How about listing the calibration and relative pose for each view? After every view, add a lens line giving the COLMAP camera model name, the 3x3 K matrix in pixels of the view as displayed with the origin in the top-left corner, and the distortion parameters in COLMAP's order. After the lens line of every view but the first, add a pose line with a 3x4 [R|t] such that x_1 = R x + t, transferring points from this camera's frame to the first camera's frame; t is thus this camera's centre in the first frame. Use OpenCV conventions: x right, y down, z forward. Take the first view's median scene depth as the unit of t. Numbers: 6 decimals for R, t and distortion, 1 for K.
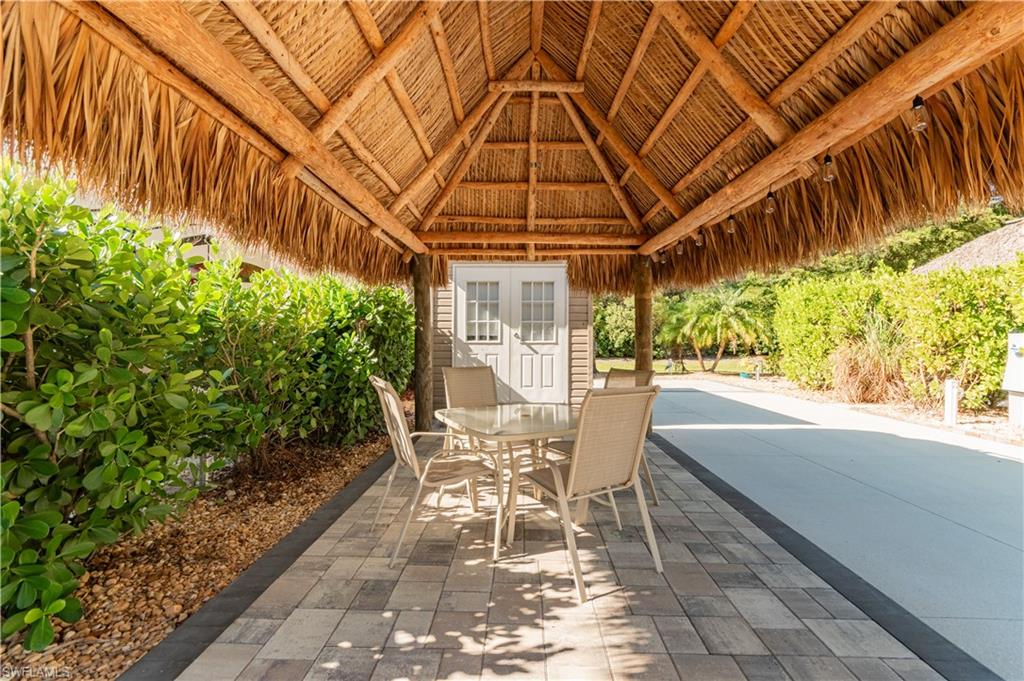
lens RADIAL K [[451.0, 0, 515.8], [0, 451.0, 338.8], [0, 0, 1]] dist [-0.001153, -0.000265]
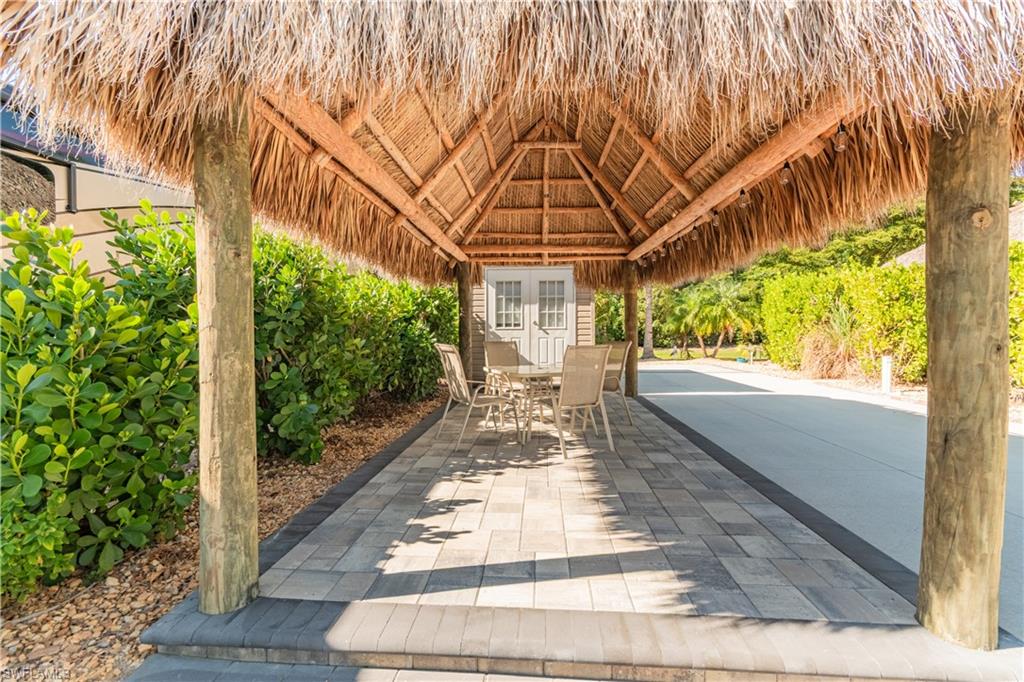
lens RADIAL K [[451.0, 0, 522.2], [0, 451.0, 346.1], [0, 0, 1]] dist [-0.001153, -0.000265]
pose [[0.999551, -0.006535, -0.029246, 0.002912], [0.007430, 0.999504, 0.030609, 0.021986], [0.029031, -0.030812, 0.999103, -0.334435]]
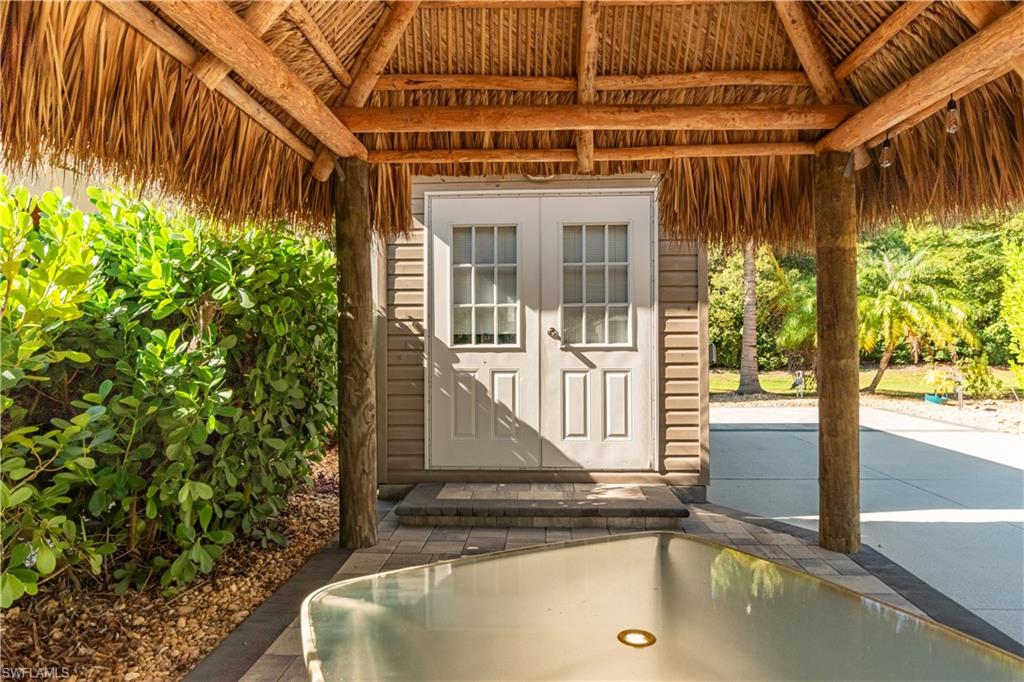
lens RADIAL K [[650.7, 0, 512.6], [0, 650.7, 333.7], [0, 0, 1]] dist [0.003847, 0.000779]
pose [[0.999174, -0.009506, -0.039517, -0.017422], [0.009105, 0.999905, -0.010311, 0.000481], [0.039611, 0.009943, 0.999166, 0.334089]]
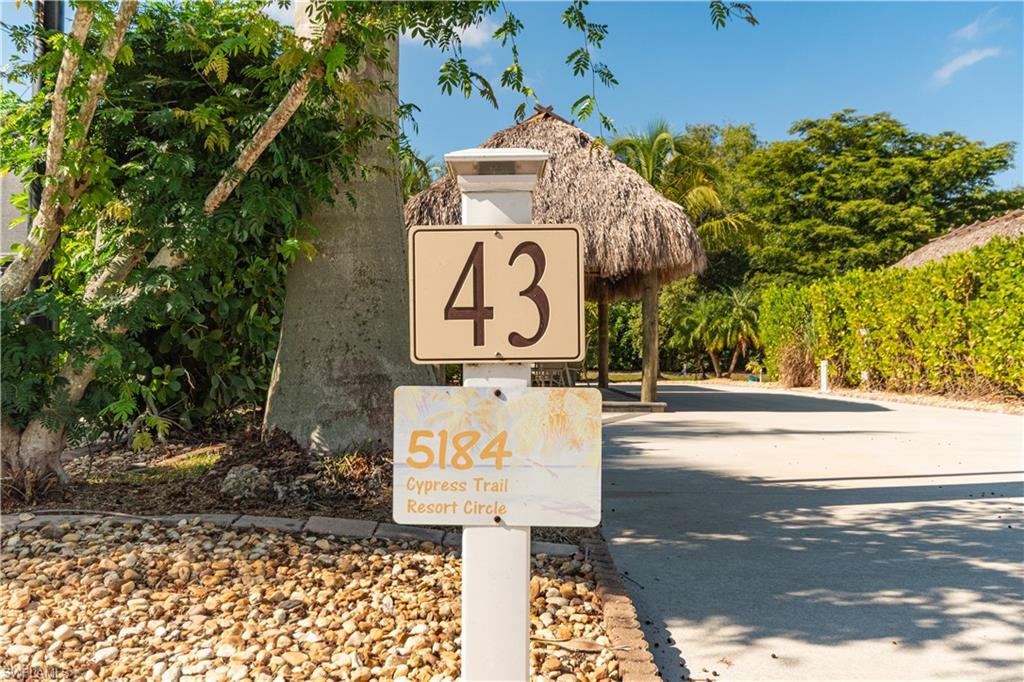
lens RADIAL K [[950.5, 0, 512.3], [0, 950.5, 348.5], [0, 0, 1]] dist [0.005483, 0.001158]
pose [[0.999952, -0.002017, 0.009559, -0.095301], [0.002218, 0.999775, -0.021098, 0.151552], [-0.009515, 0.021119, 0.999732, -2.799646]]
